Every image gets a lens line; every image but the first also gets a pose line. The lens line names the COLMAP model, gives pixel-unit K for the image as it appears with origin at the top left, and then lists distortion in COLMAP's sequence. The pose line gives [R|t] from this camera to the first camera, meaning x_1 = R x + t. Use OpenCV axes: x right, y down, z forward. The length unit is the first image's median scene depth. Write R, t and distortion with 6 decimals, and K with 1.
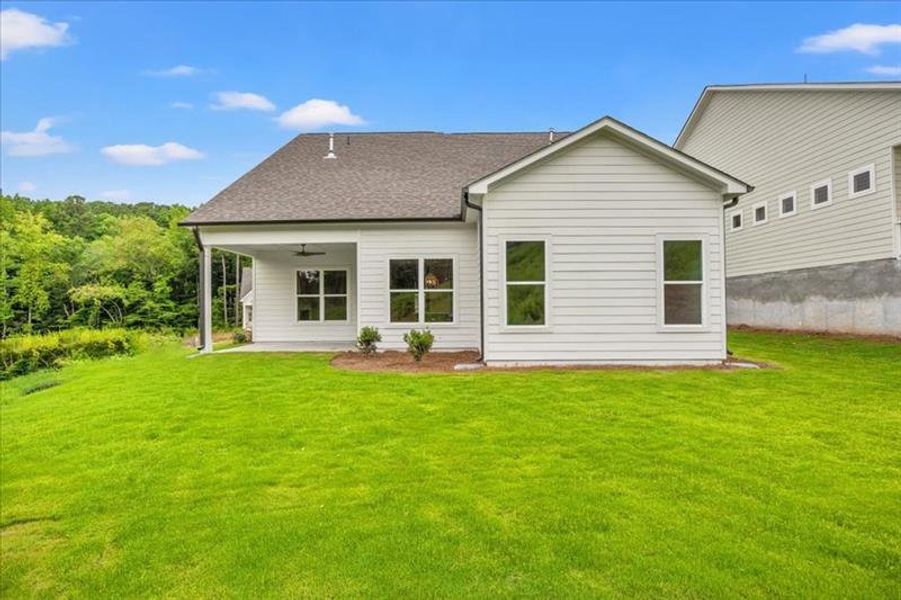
lens RADIAL K [[427.3, 0, 453.0], [0, 427.3, 304.6], [0, 0, 1]] dist [-0.005710, -0.000137]
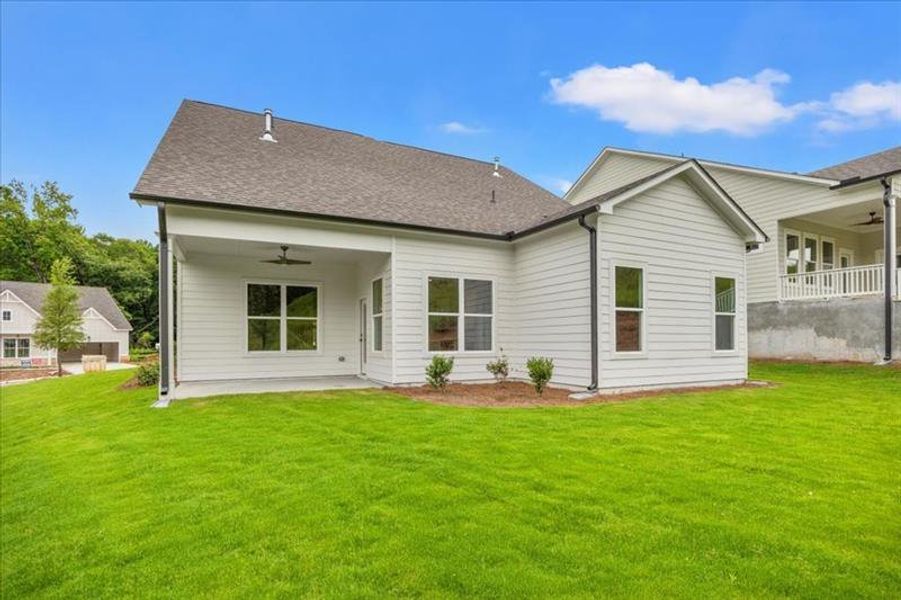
lens RADIAL K [[440.1, 0, 452.4], [0, 440.1, 336.3], [0, 0, 1]] dist [-0.000247, 0.000029]
pose [[0.890955, 0.009833, 0.453985, -0.510735], [-0.008654, 0.999952, -0.004675, 0.016566], [-0.454009, 0.000237, 0.890997, 0.205616]]
